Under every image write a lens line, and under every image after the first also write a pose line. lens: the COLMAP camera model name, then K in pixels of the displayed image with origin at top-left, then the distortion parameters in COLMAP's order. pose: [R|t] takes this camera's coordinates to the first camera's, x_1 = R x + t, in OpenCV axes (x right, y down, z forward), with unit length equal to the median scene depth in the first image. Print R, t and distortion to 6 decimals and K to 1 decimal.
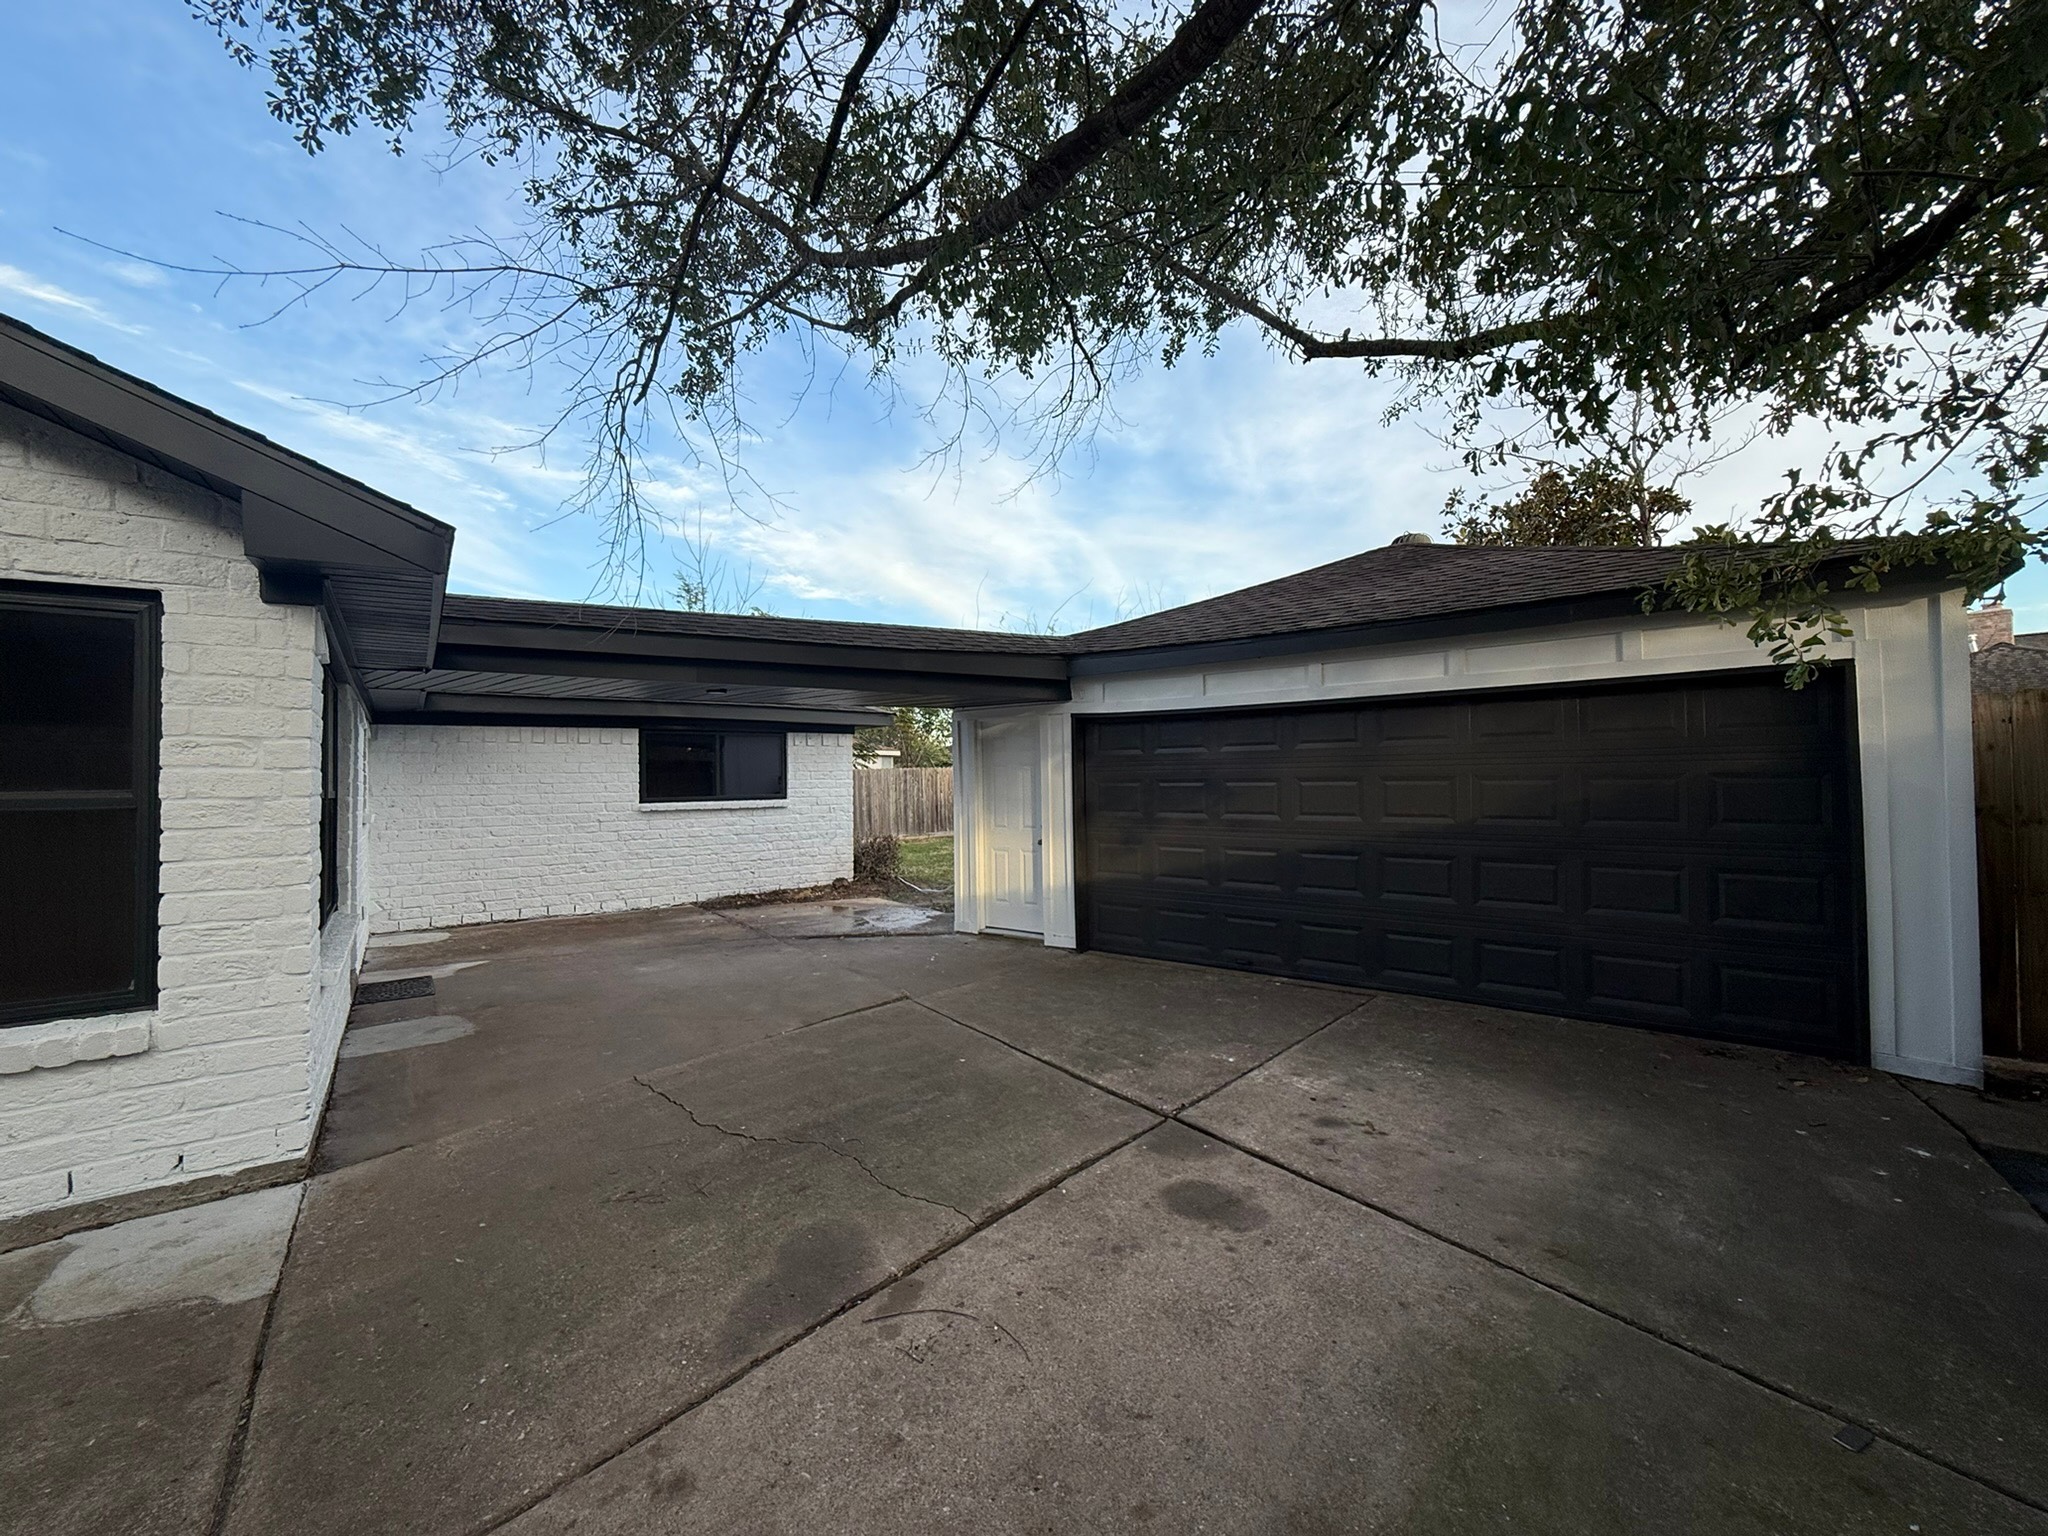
lens RADIAL K [[805.9, 0, 1031.0], [0, 805.9, 766.4], [0, 0, 1]] dist [0.000190, -0.000069]
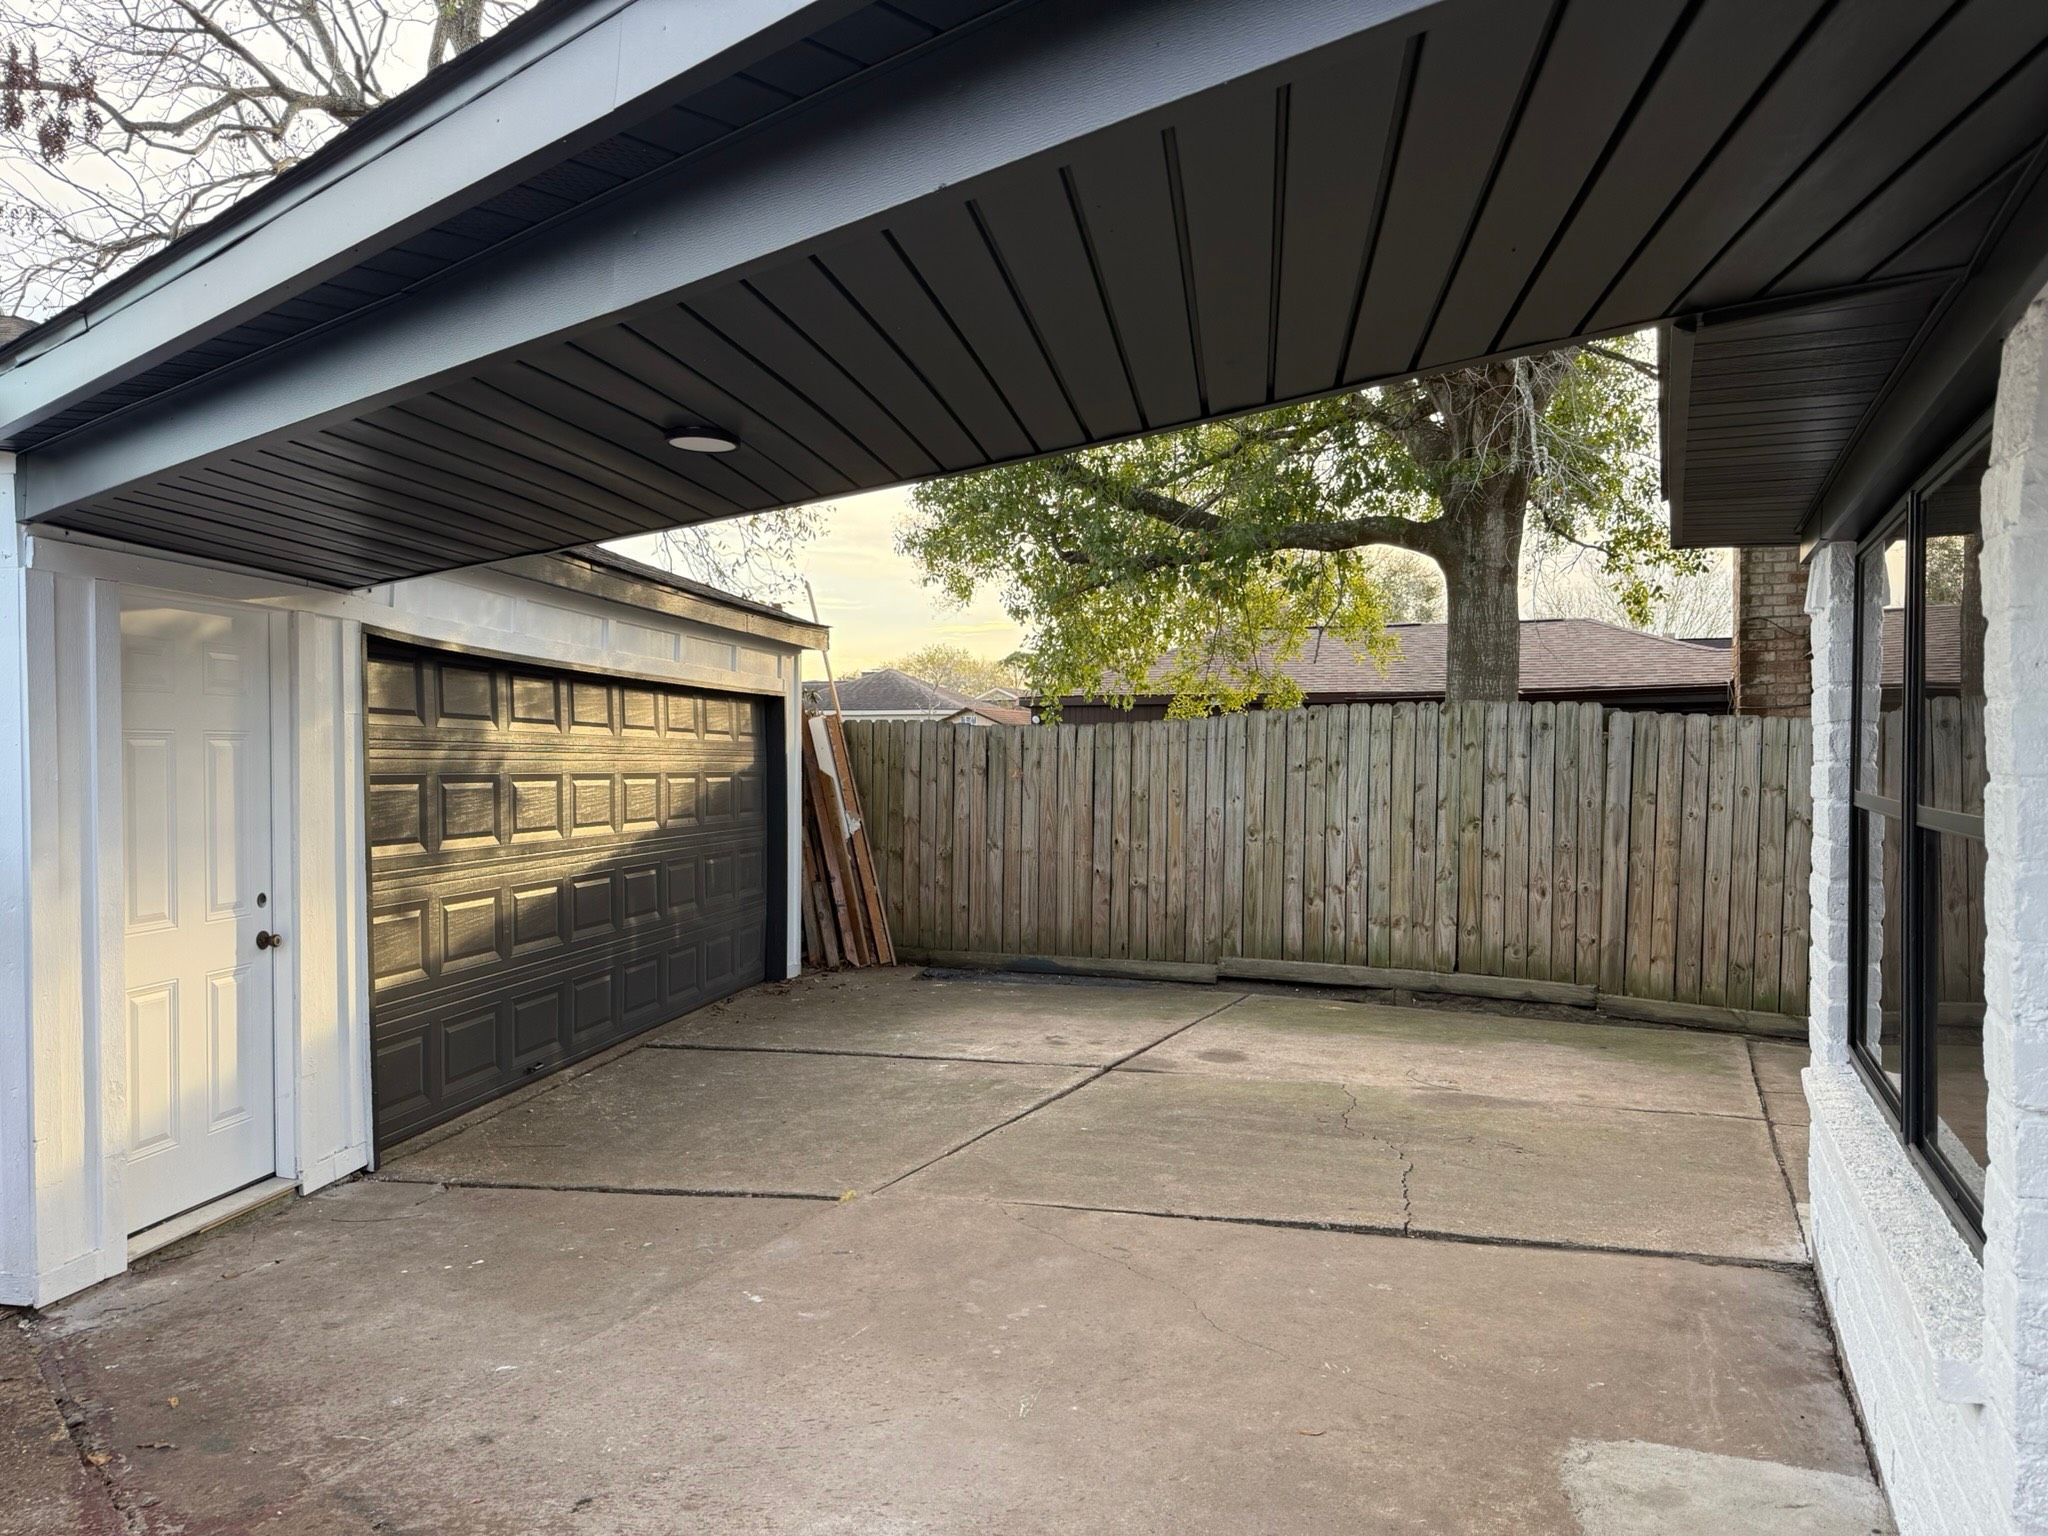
lens RADIAL K [[1332.2, 0, 1024.0], [0, 1332.2, 768.0], [0, 0, 1]] dist [-0.000171, -0.000151]
pose [[-0.452004, 0.007892, 0.891981, -1.507038], [-0.010124, 0.999851, -0.013977, 0.034626], [-0.891959, -0.015348, -0.451856, 2.021237]]
